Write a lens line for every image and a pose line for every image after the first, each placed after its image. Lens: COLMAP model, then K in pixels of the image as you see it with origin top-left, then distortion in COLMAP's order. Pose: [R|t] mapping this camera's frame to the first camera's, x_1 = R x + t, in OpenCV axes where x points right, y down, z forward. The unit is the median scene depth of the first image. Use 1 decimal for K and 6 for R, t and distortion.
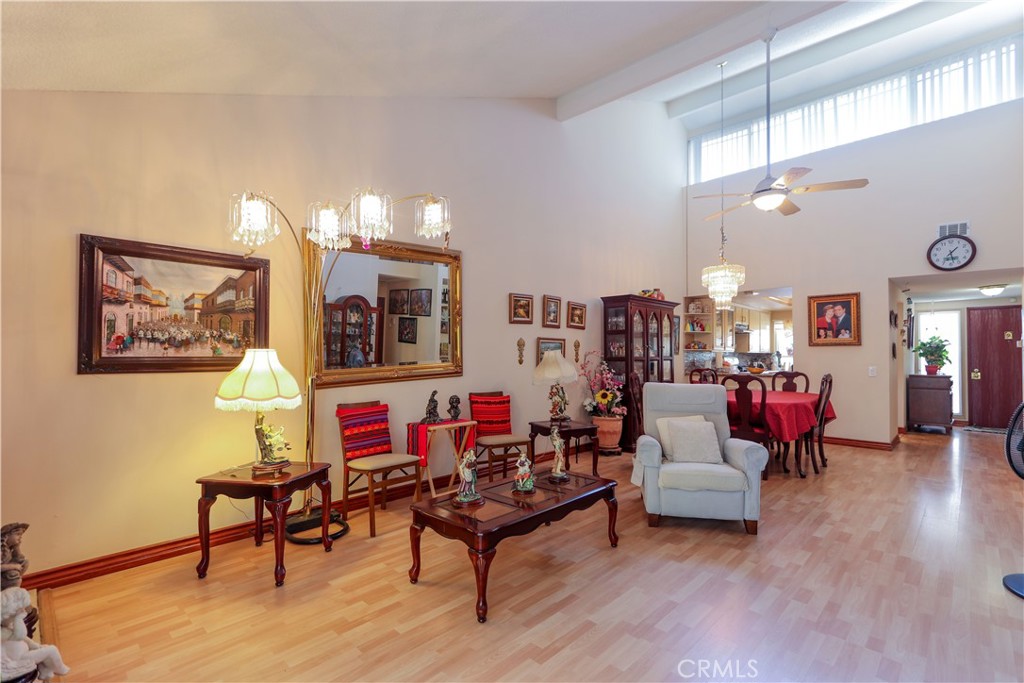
lens RADIAL K [[471.6, 0, 512.4], [0, 471.6, 347.7], [0, 0, 1]] dist [0.001680, 0.000773]
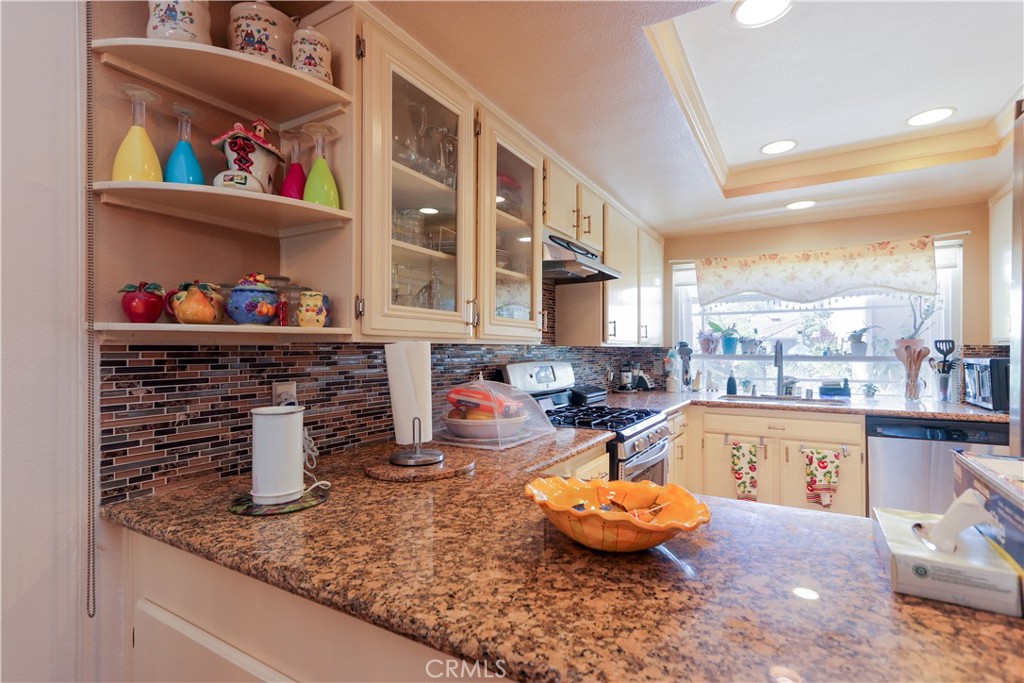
lens RADIAL K [[471.6, 0, 512.4], [0, 471.6, 347.7], [0, 0, 1]] dist [0.001680, 0.000773]
pose [[0.974180, -0.001660, 0.225766, 0.923685], [-0.001933, 0.999875, 0.015689, 0.016300], [-0.225764, -0.015720, 0.974055, 1.774883]]
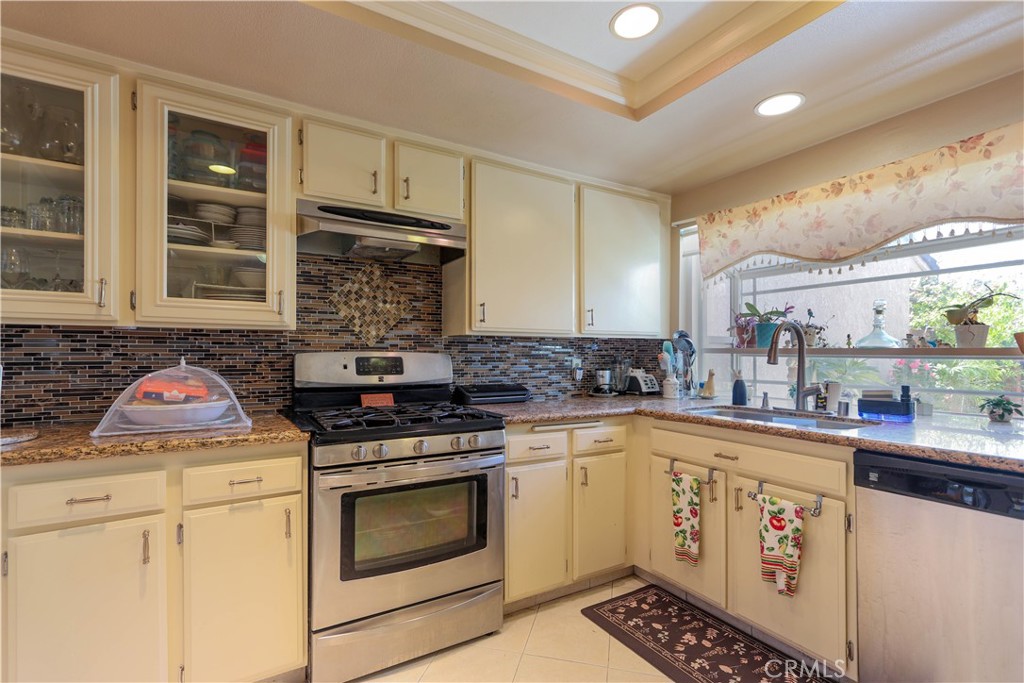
lens RADIAL K [[471.6, 0, 512.4], [0, 471.6, 347.7], [0, 0, 1]] dist [0.001680, 0.000773]
pose [[0.968089, -0.005035, -0.250557, 1.419969], [0.006915, 0.999954, 0.006622, 0.038249], [0.250512, -0.008144, 0.968079, 1.883670]]
